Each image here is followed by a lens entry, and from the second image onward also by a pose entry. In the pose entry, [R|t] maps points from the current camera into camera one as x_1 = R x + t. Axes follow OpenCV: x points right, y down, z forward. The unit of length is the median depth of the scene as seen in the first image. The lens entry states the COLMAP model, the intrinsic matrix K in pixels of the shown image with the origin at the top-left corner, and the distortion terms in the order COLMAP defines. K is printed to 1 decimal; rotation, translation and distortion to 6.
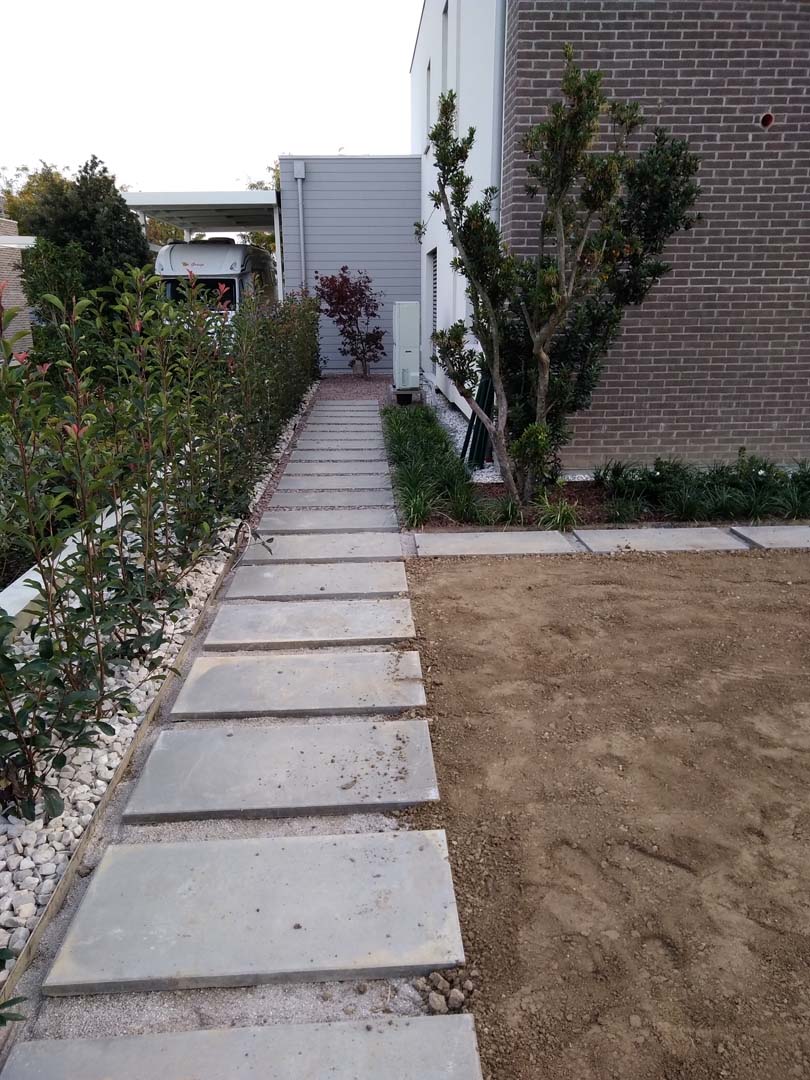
lens RADIAL K [[798.5, 0, 402.5], [0, 798.5, 547.7], [0, 0, 1]] dist [0.042812, -0.015520]
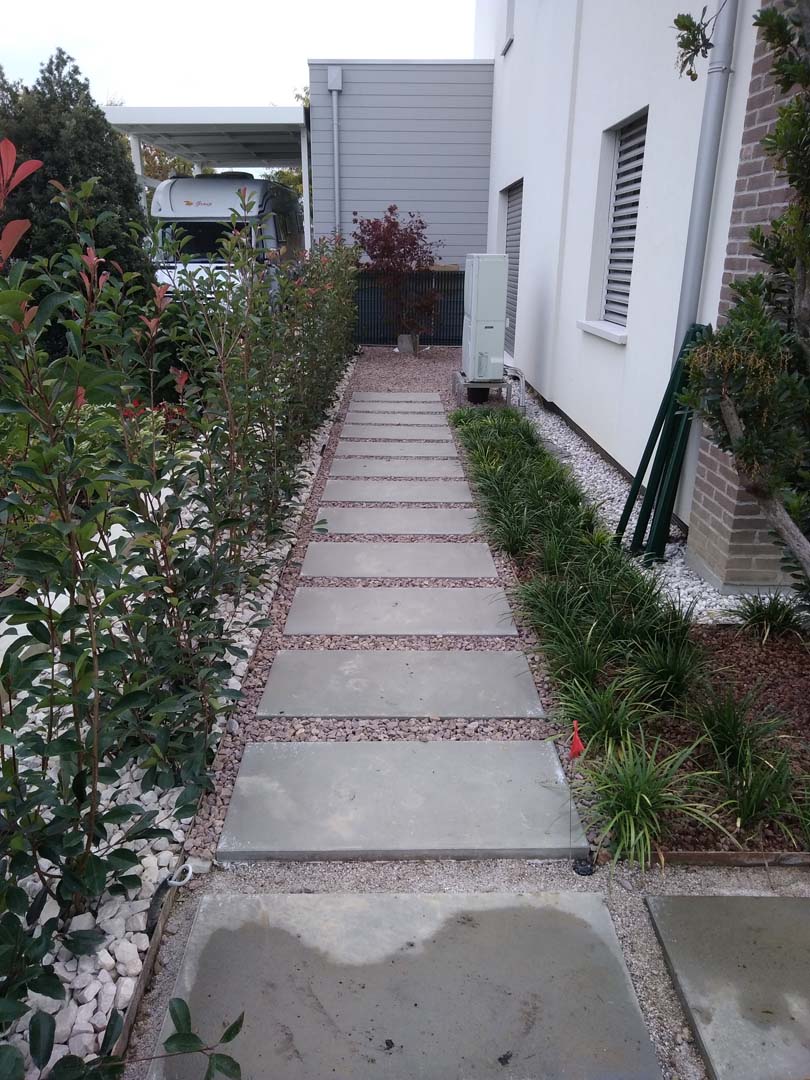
lens RADIAL K [[798.5, 0, 403.0], [0, 798.5, 532.5], [0, 0, 1]] dist [0.042812, -0.015520]
pose [[0.999302, 0.023824, -0.028788, -0.032286], [-0.022818, 0.999134, 0.034780, -0.069126], [0.029592, -0.034099, 0.998980, 0.230009]]
